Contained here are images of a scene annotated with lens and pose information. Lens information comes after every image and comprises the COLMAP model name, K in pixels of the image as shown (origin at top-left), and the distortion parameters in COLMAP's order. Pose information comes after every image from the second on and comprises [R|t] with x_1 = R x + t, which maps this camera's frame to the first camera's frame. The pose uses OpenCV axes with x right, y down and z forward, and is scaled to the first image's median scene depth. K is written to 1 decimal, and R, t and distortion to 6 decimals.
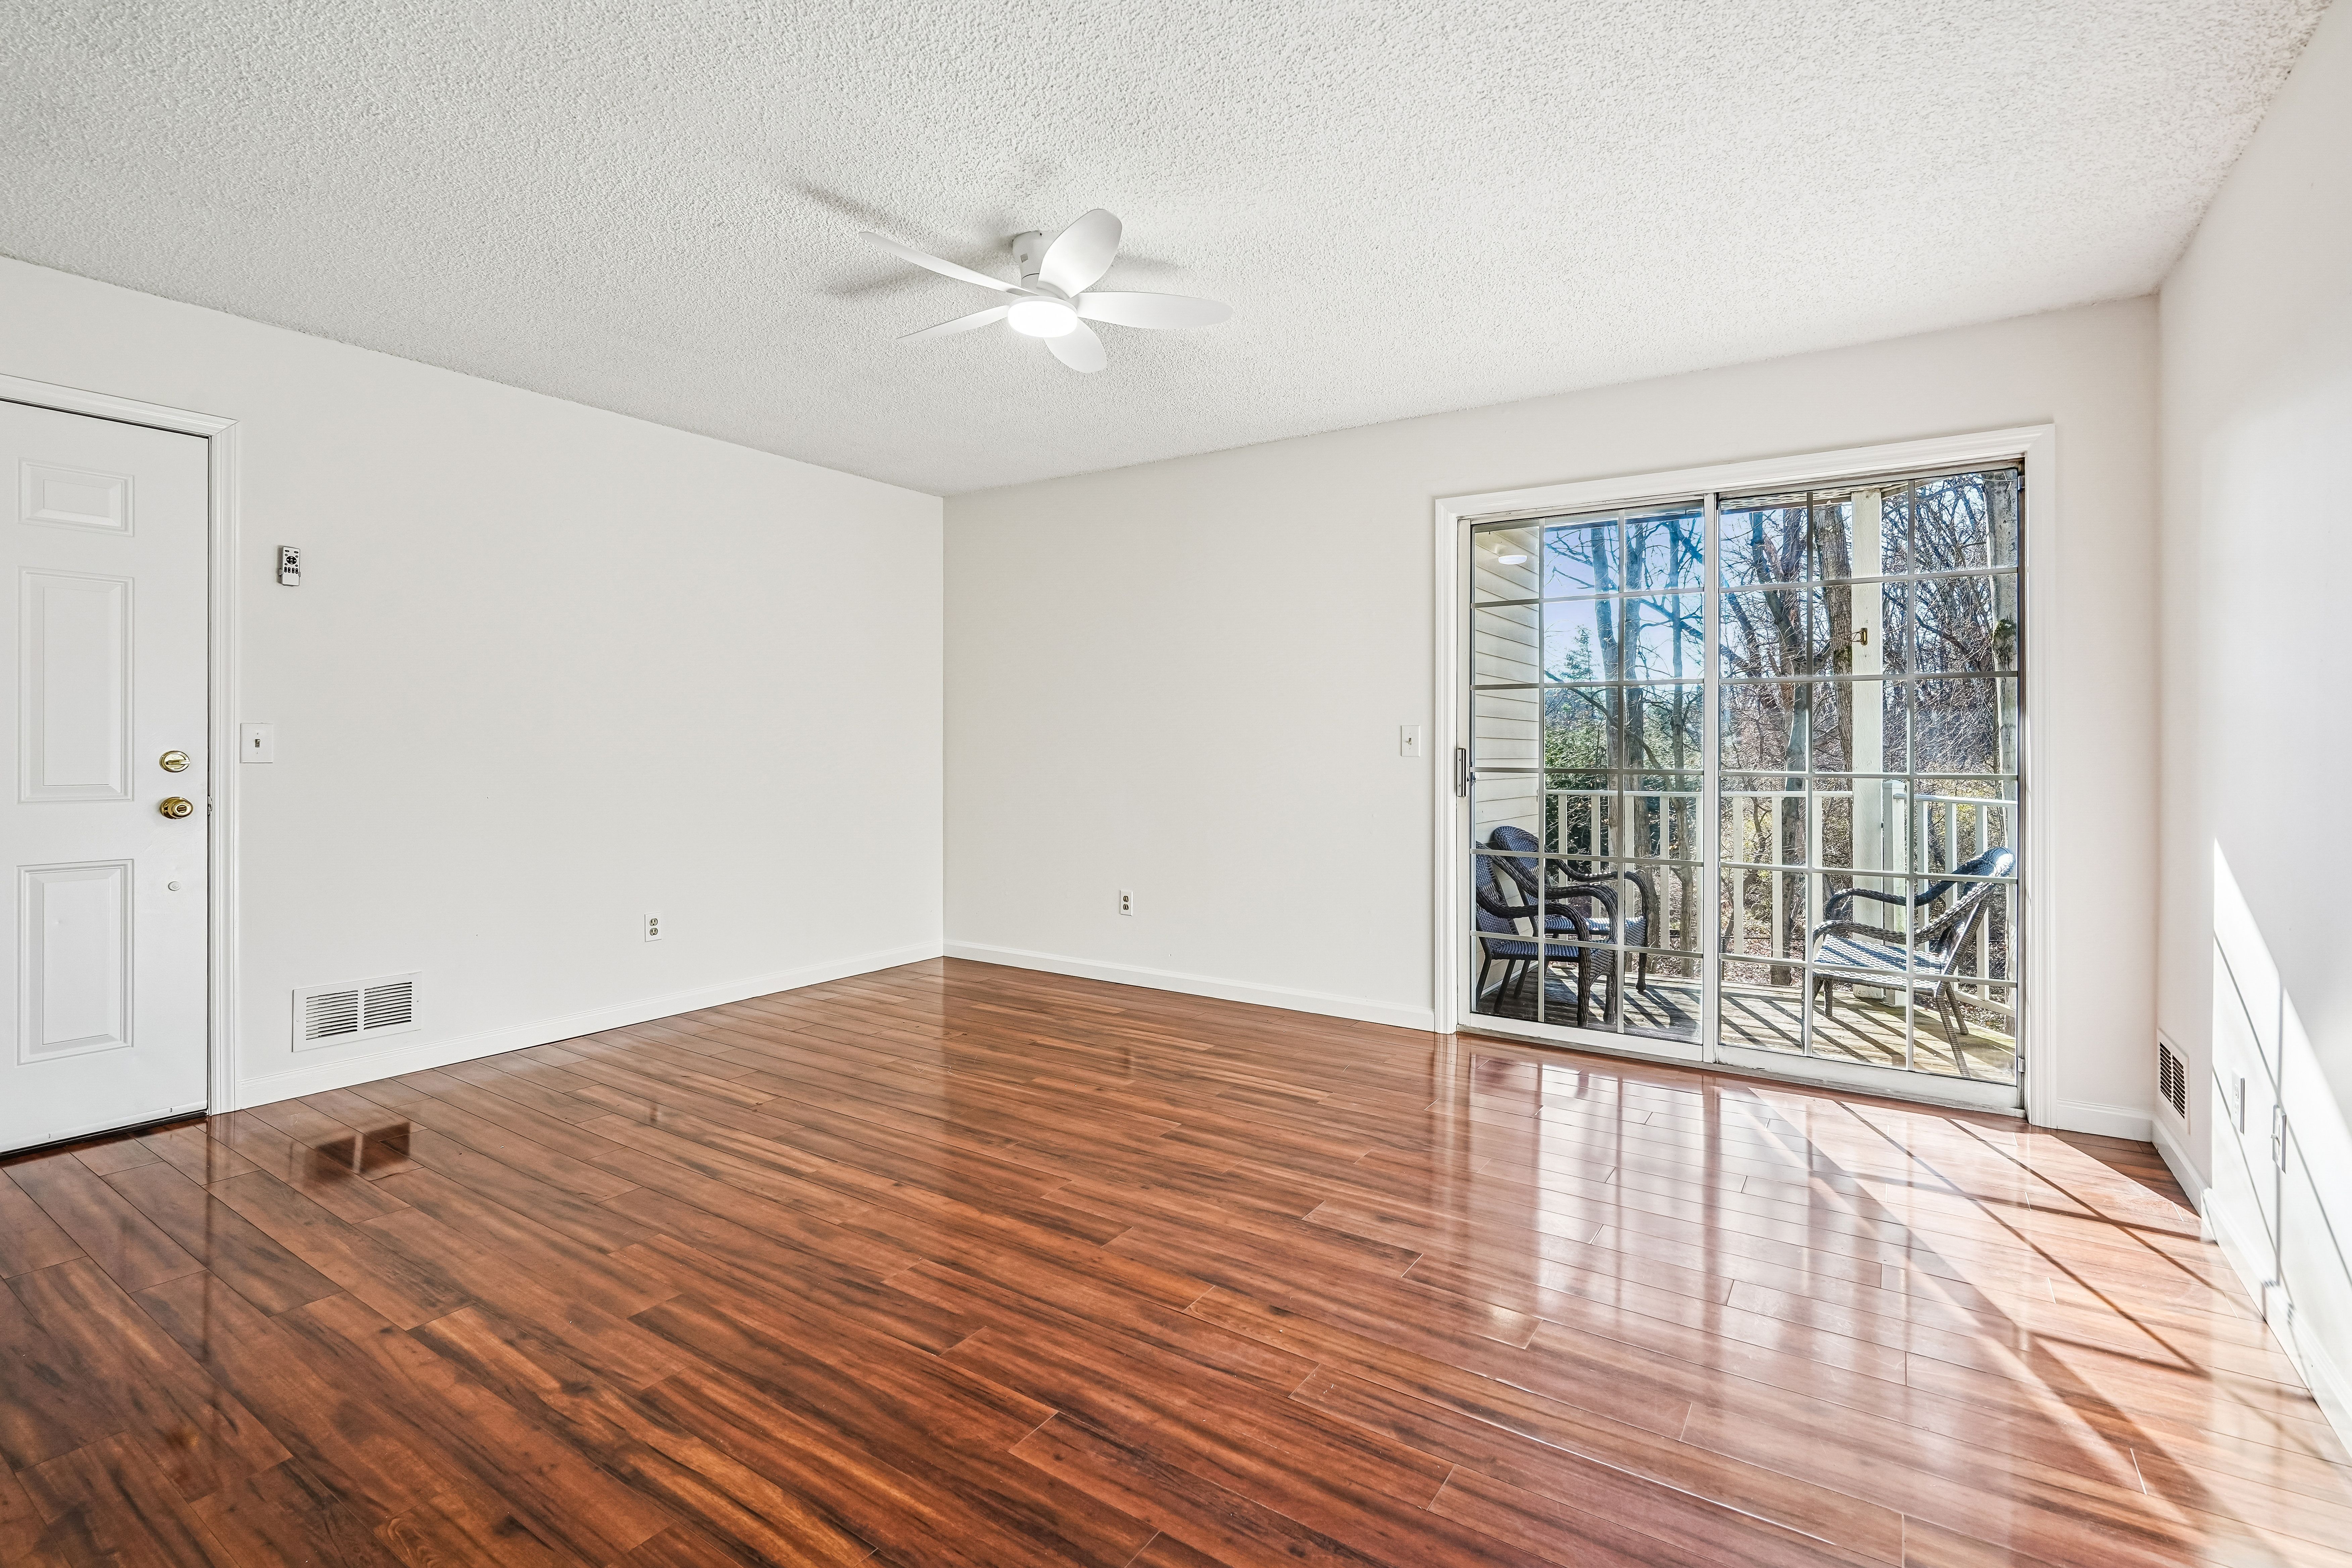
lens RADIAL K [[1066.8, 0, 1206.1], [0, 1066.8, 739.8], [0, 0, 1]] dist [-0.004853, 0.002343]
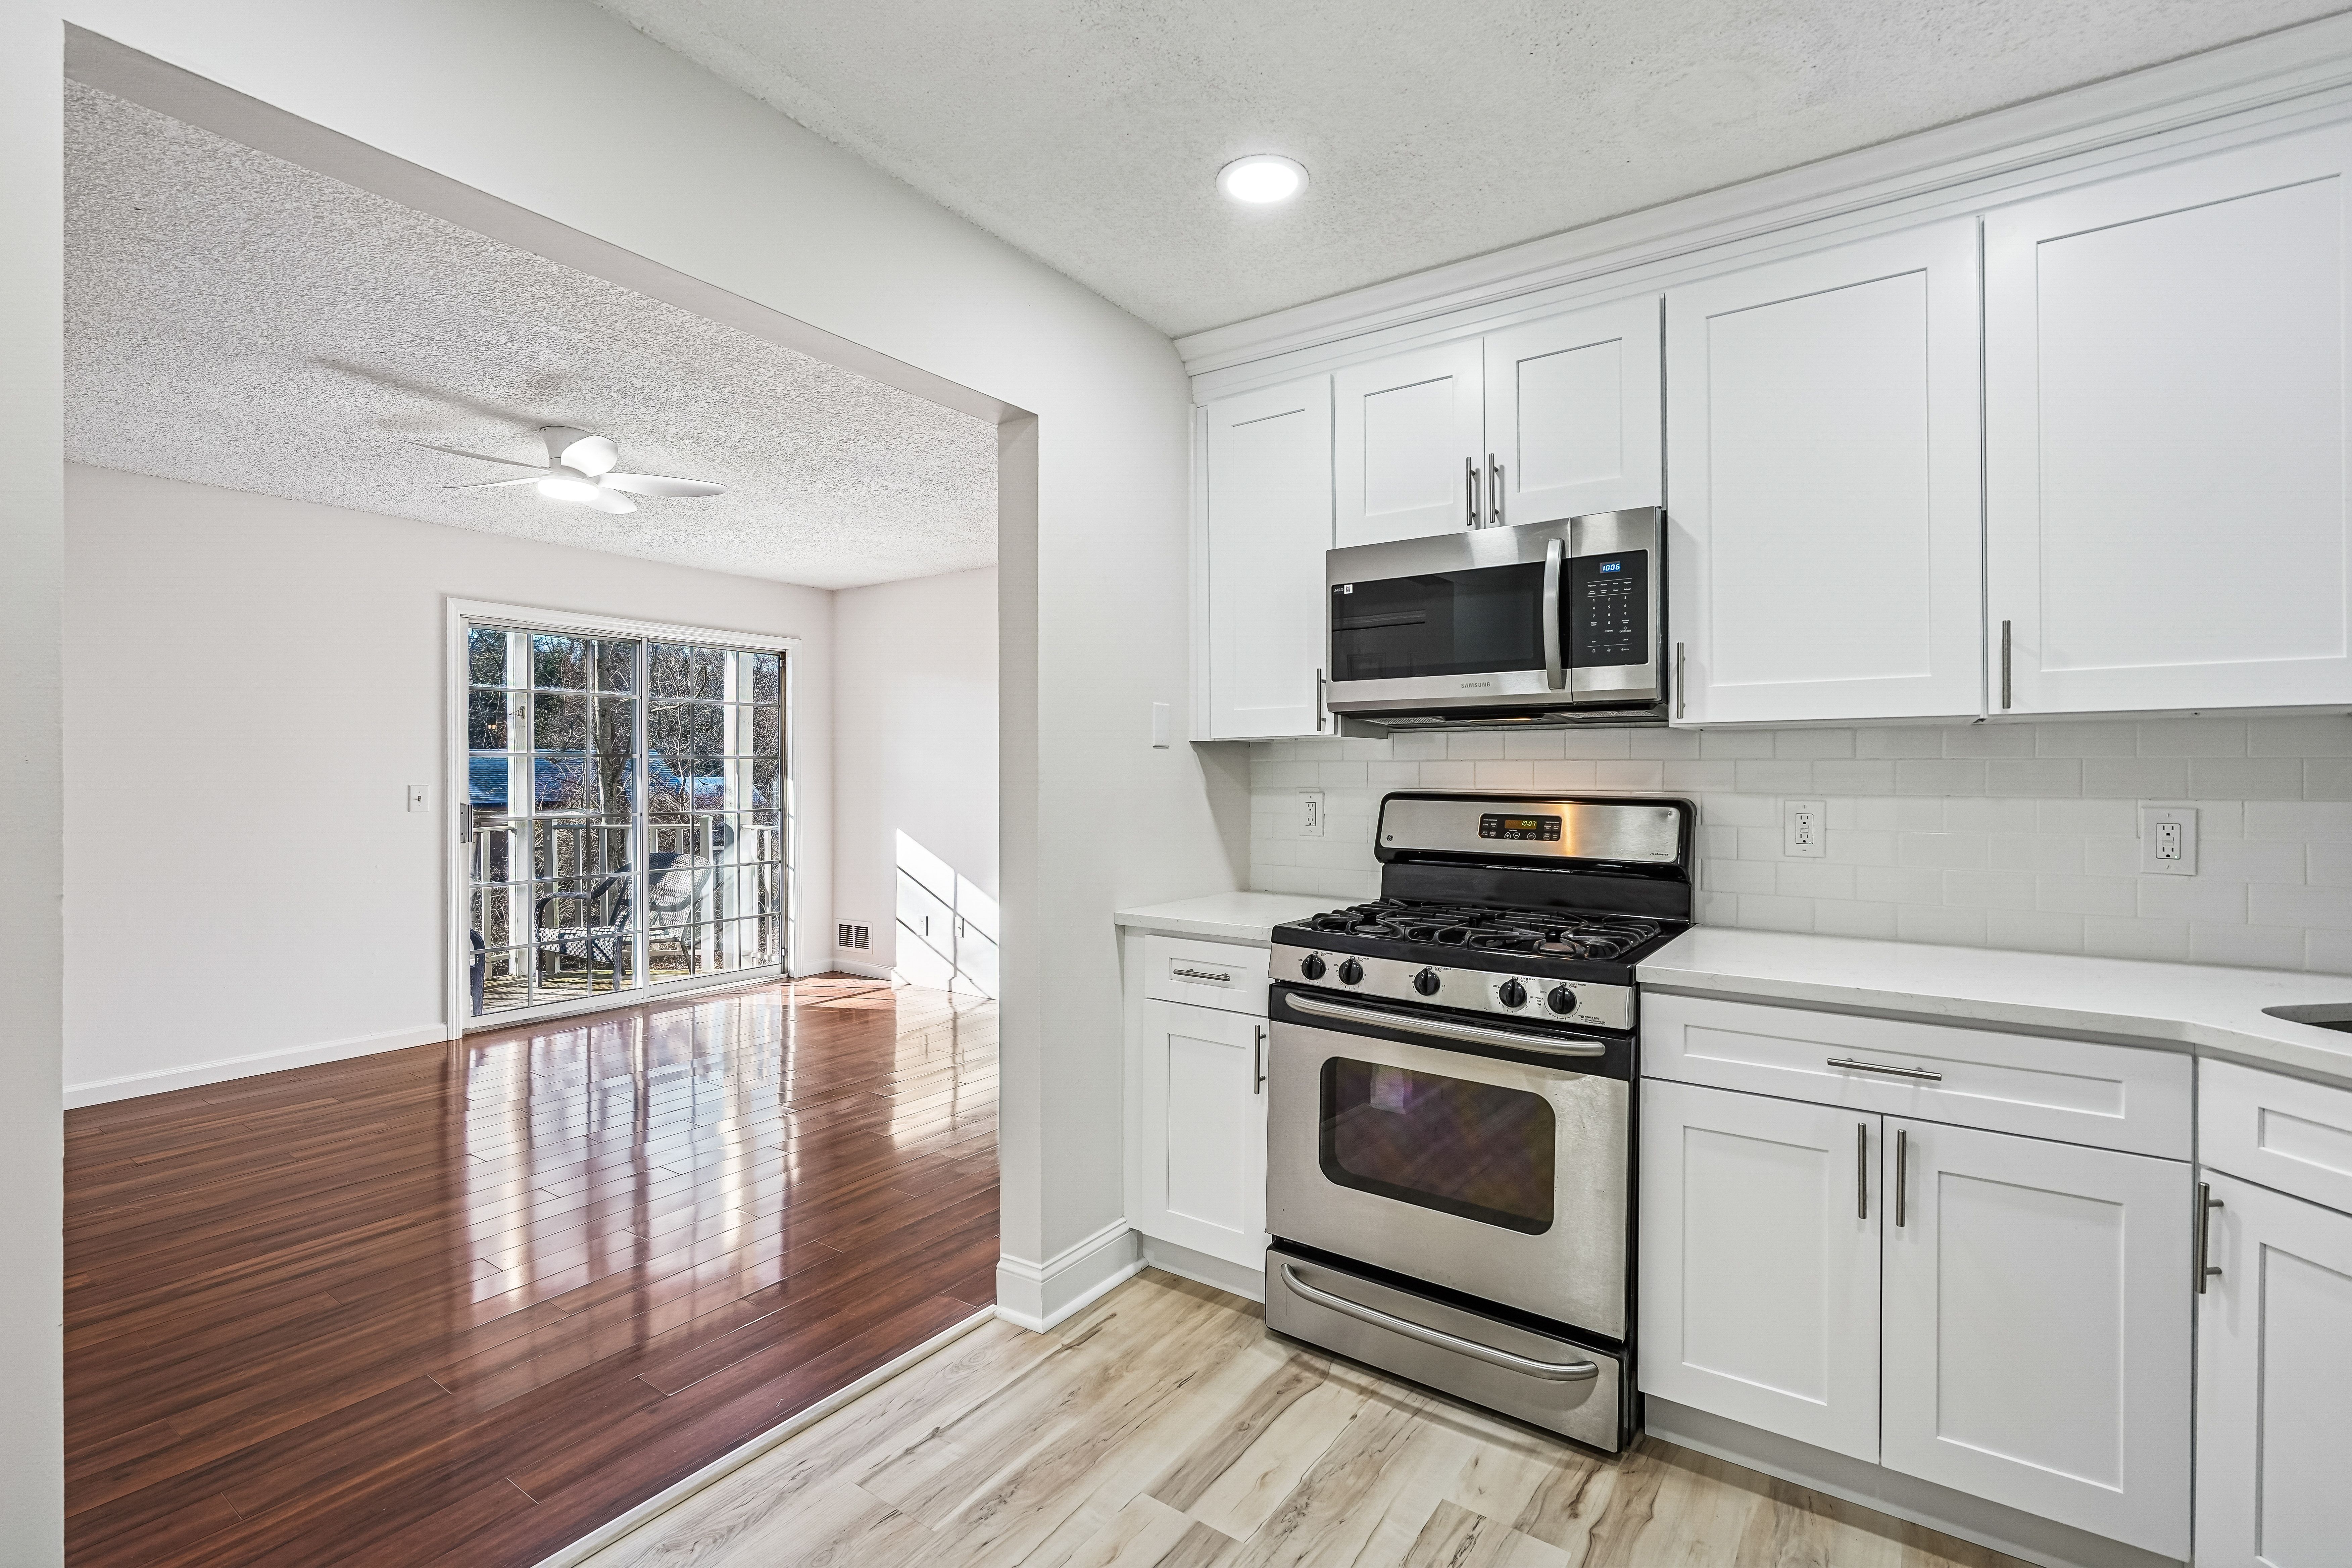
lens RADIAL K [[1066.8, 0, 1177.5], [0, 1066.8, 775.2], [0, 0, 1]] dist [-0.004853, 0.002343]
pose [[0.050375, -0.007535, 0.998702, -1.223837], [-0.000453, 0.999971, 0.007568, -0.044889], [-0.998730, -0.000834, 0.050370, 0.155516]]
